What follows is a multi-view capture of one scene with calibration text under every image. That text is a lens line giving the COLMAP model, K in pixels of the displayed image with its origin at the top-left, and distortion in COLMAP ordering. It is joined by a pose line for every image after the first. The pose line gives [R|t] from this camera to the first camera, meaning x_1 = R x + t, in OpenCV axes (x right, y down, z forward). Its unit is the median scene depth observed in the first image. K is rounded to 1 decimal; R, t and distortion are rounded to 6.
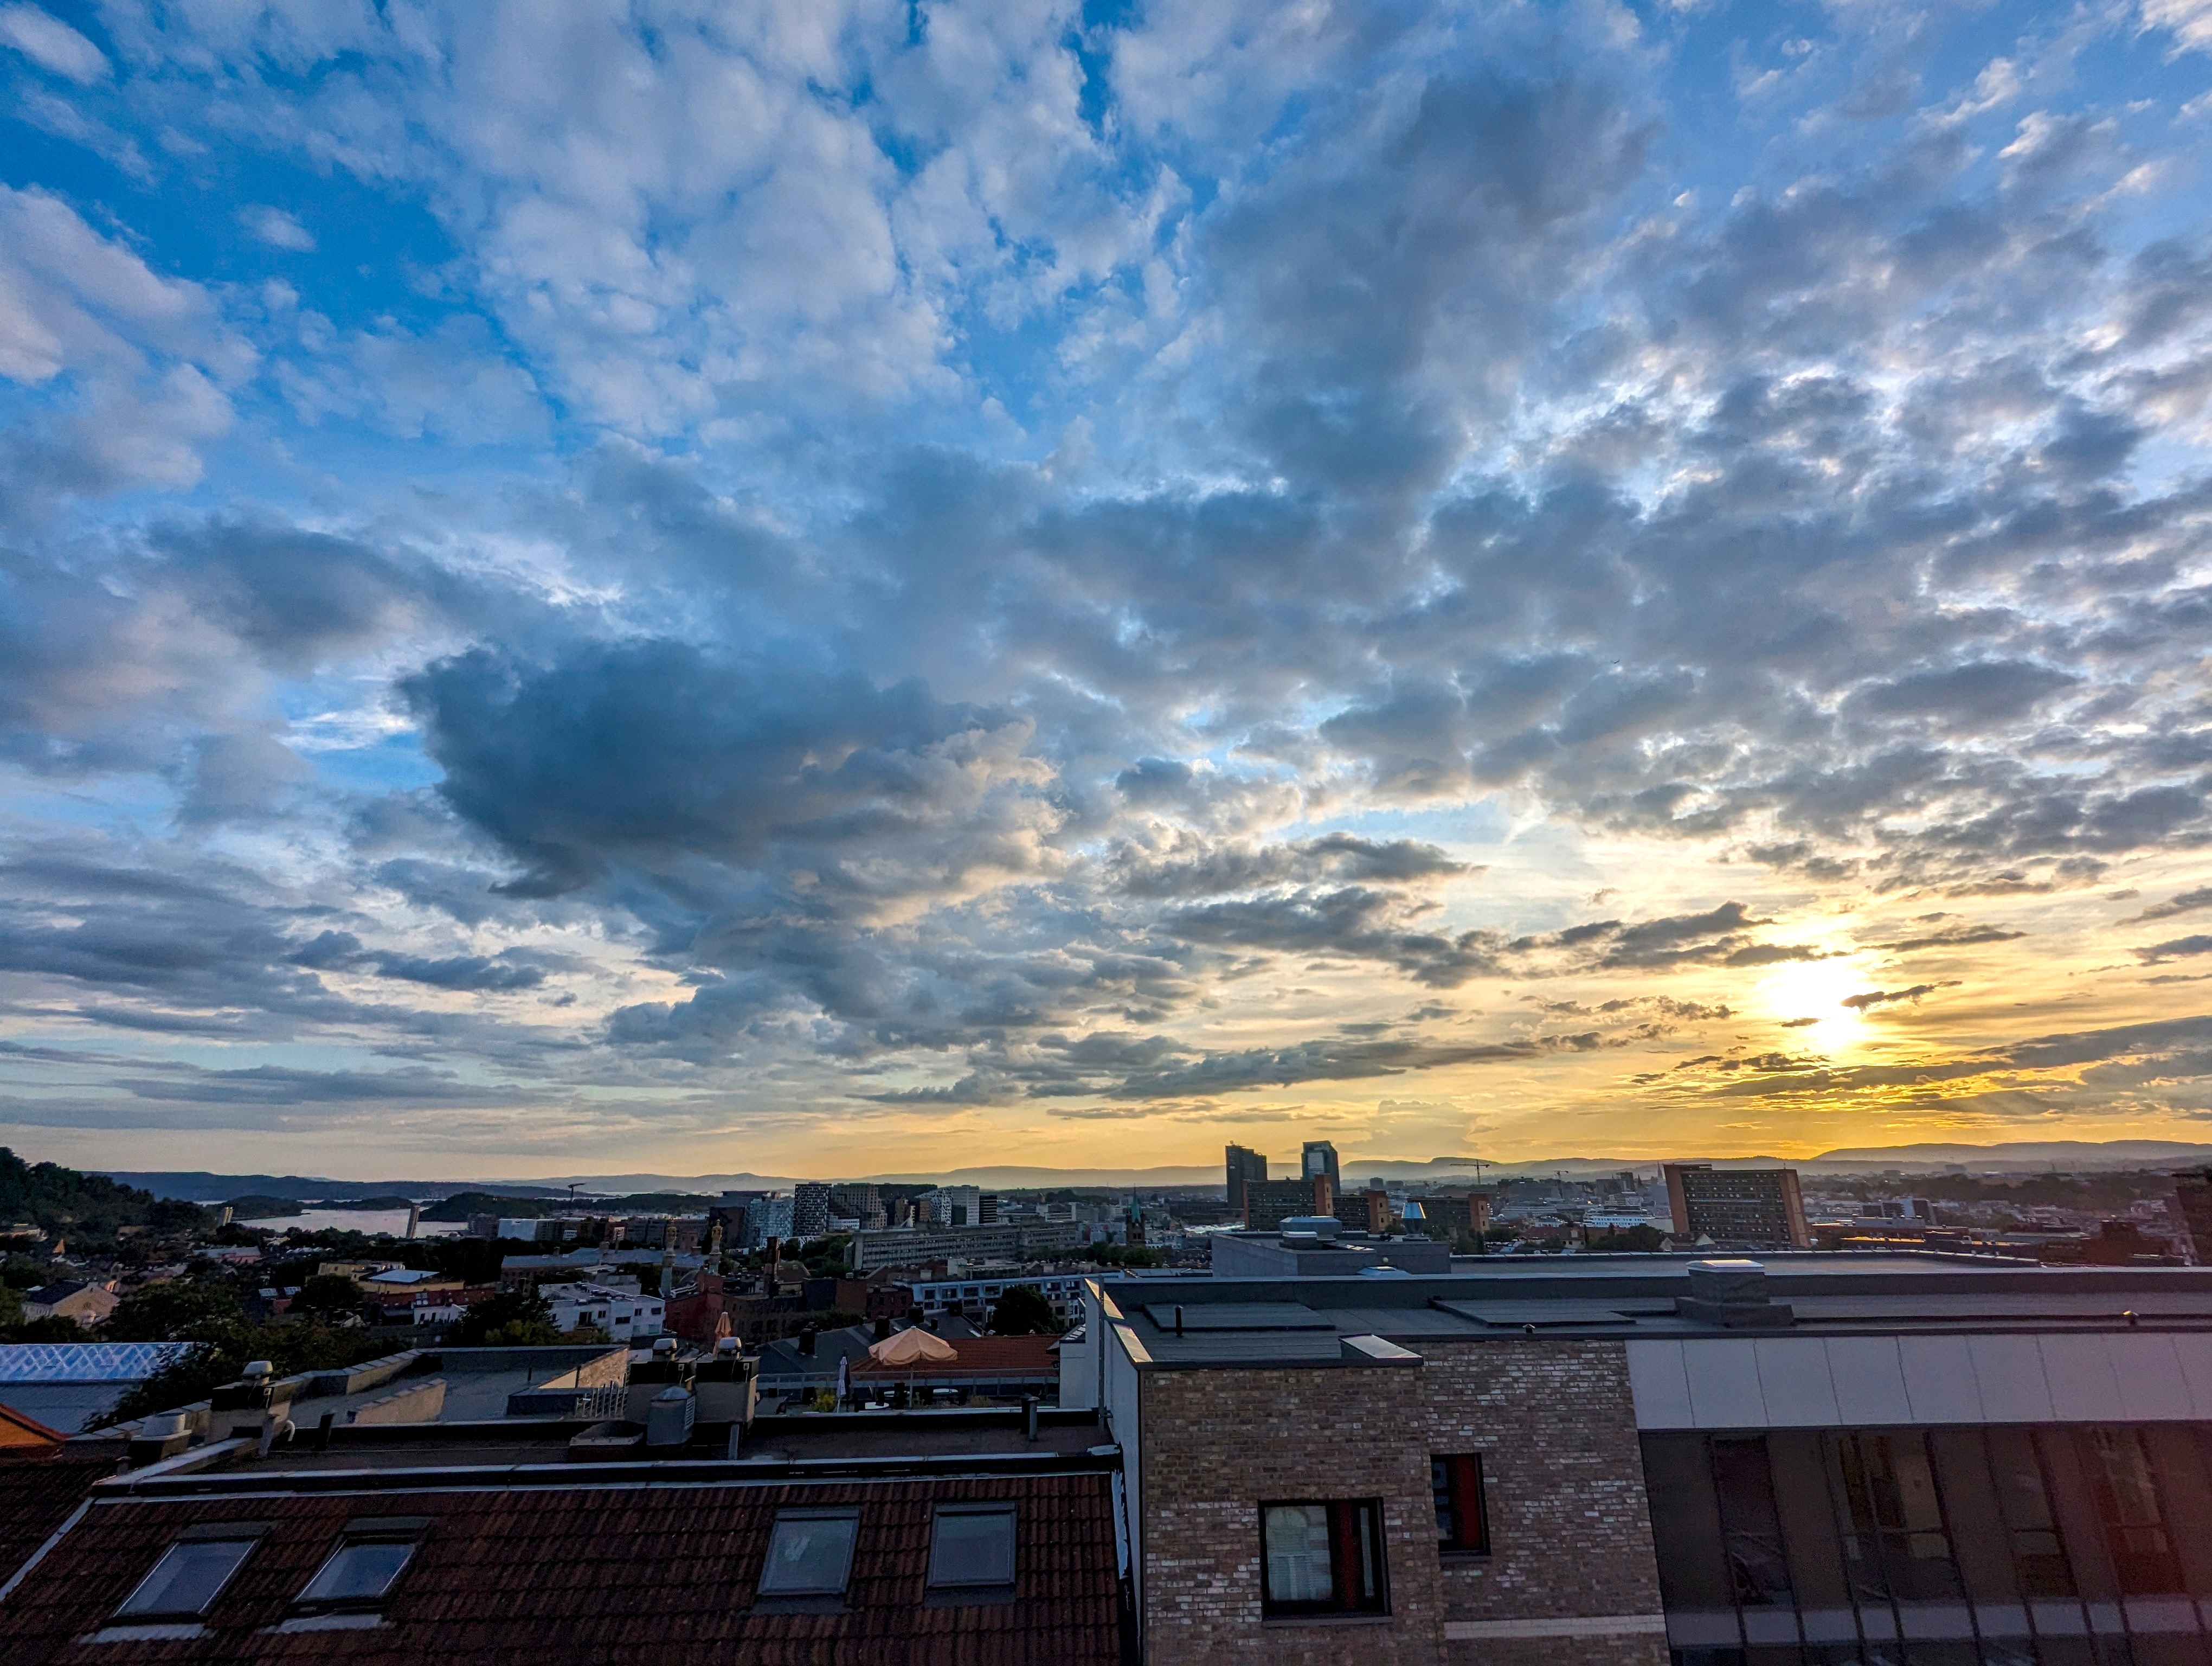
lens RADIAL K [[1042.9, 0, 1097.8], [0, 1042.9, 837.7], [0, 0, 1]] dist [-0.008996, 0.008133]
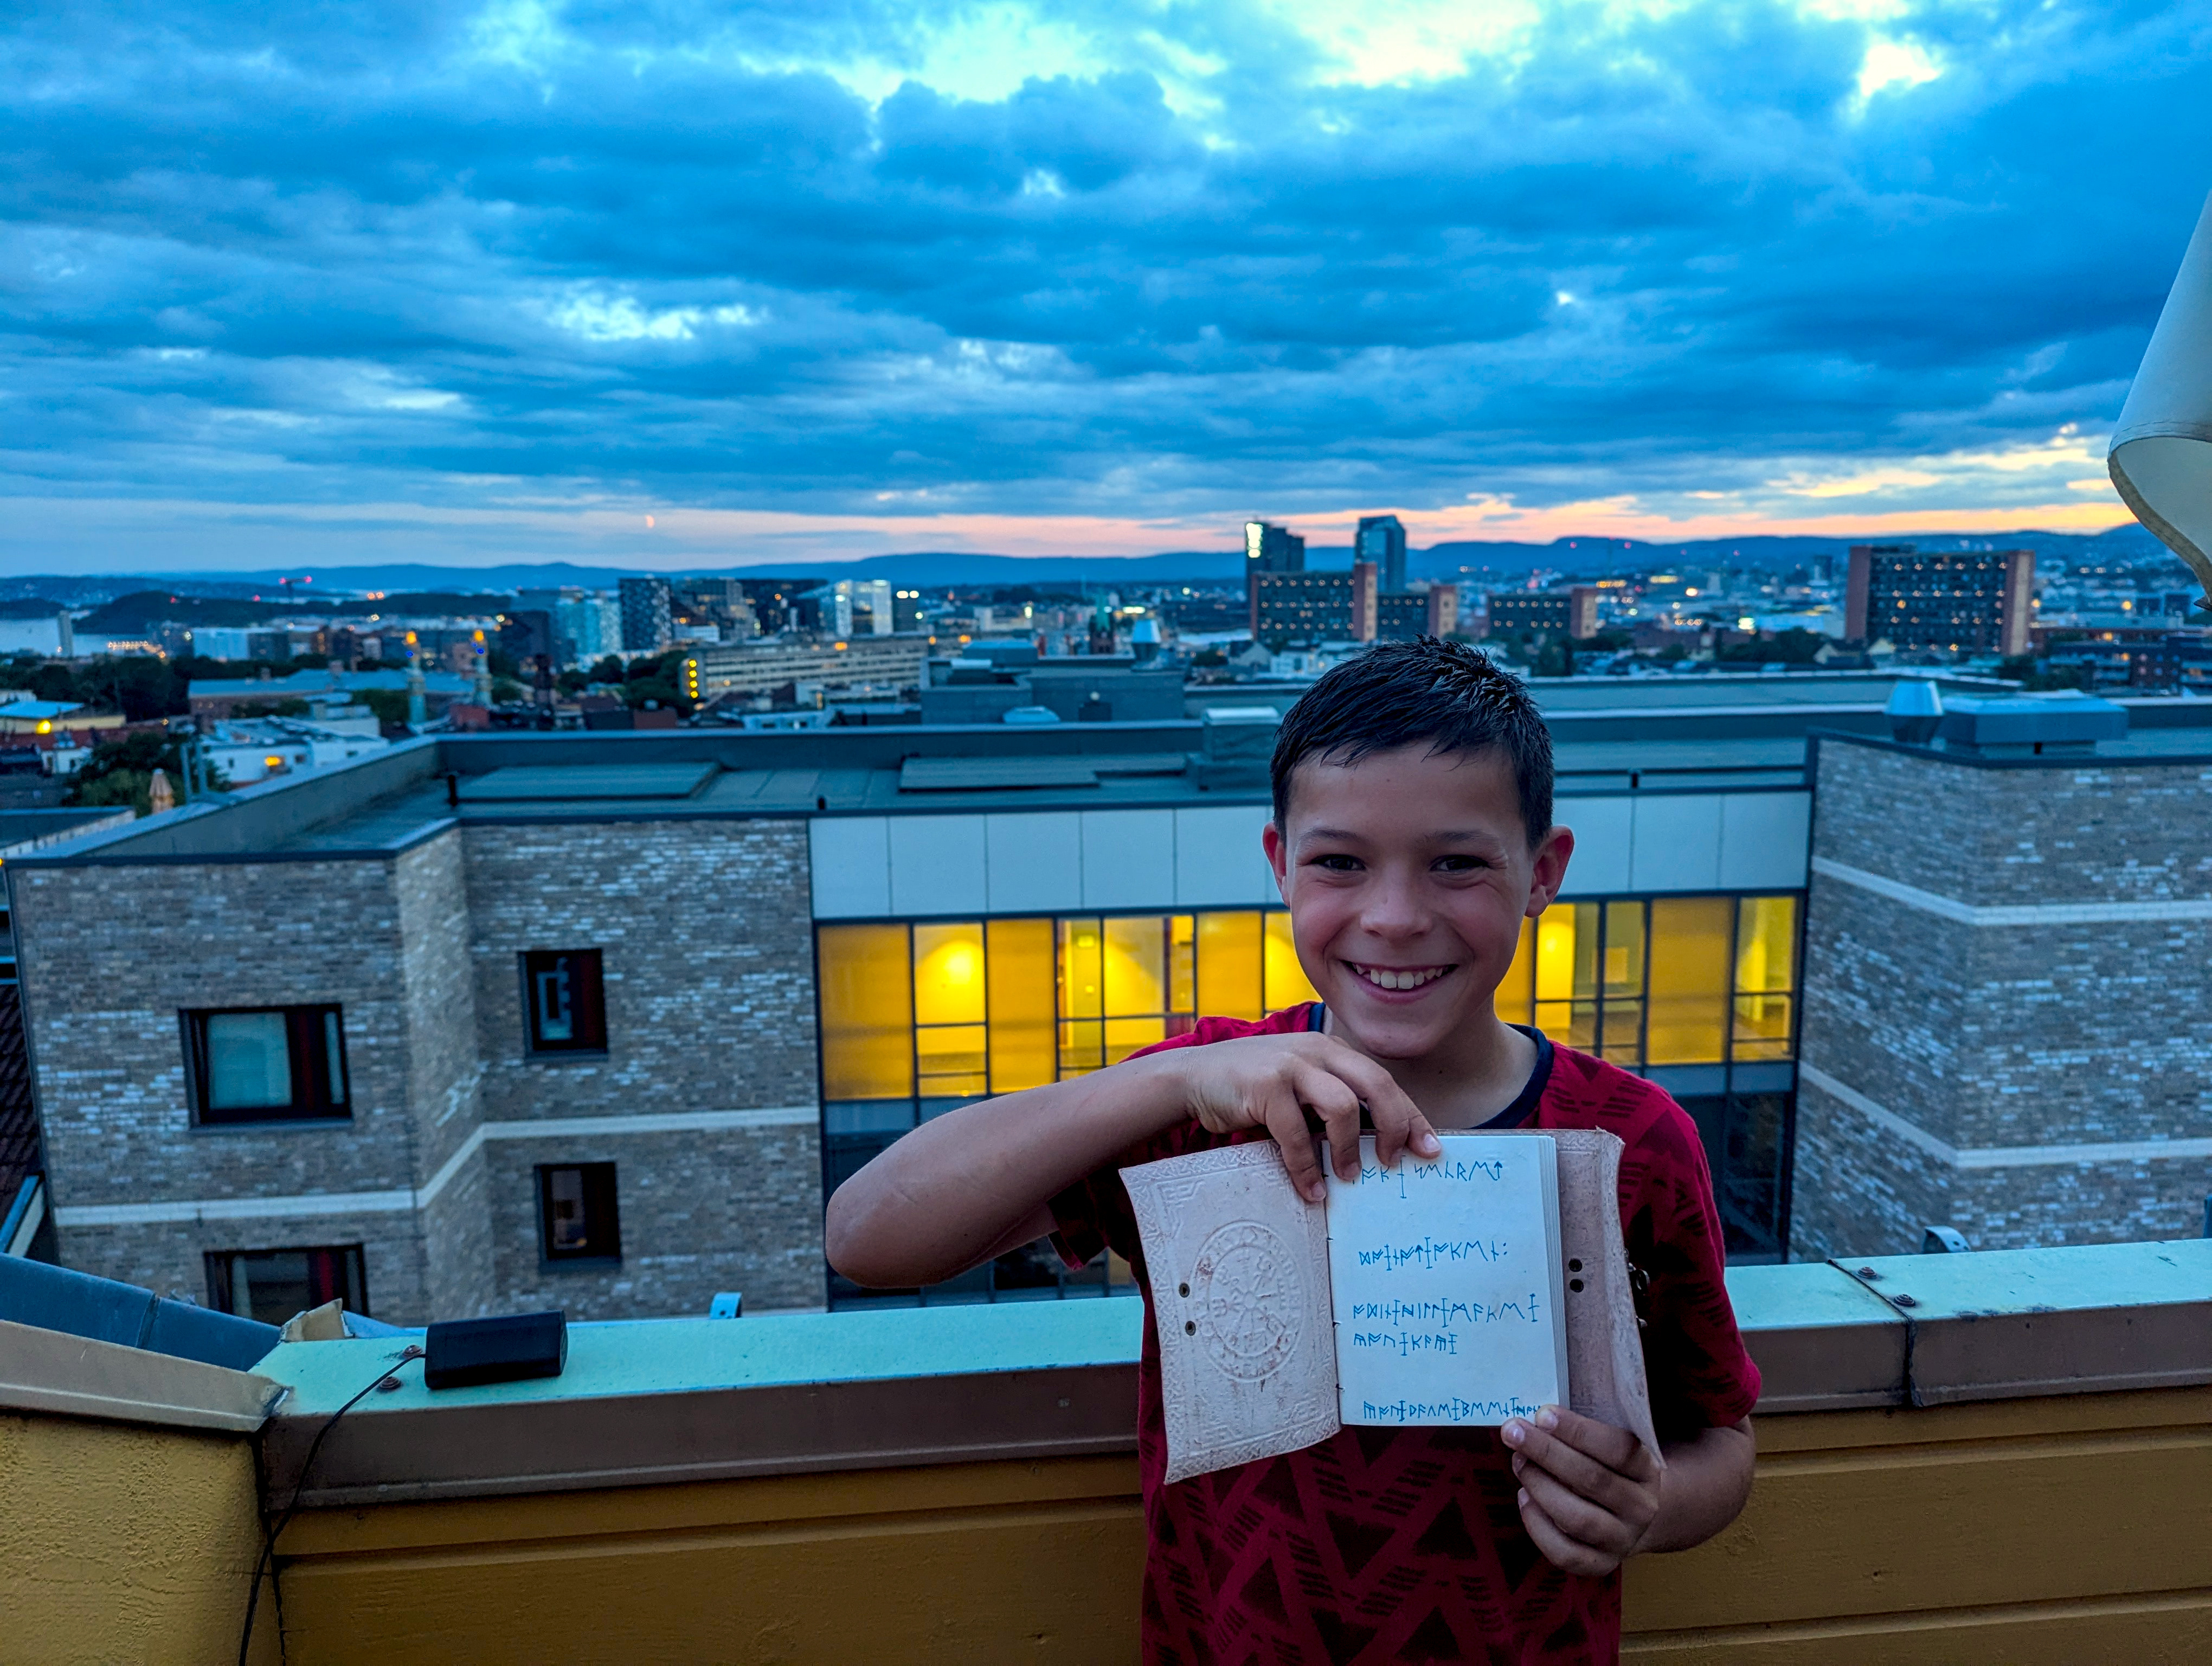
lens RADIAL K [[1565.3, 0, 1121.7], [0, 1565.3, 832.3], [0, 0, 1]] dist [0.073560, -0.079613]
pose [[0.999533, -0.011327, 0.028390, 0.768038], [-0.003142, 0.885823, 0.464014, -0.055336], [-0.030405, -0.463886, 0.885373, -0.049495]]
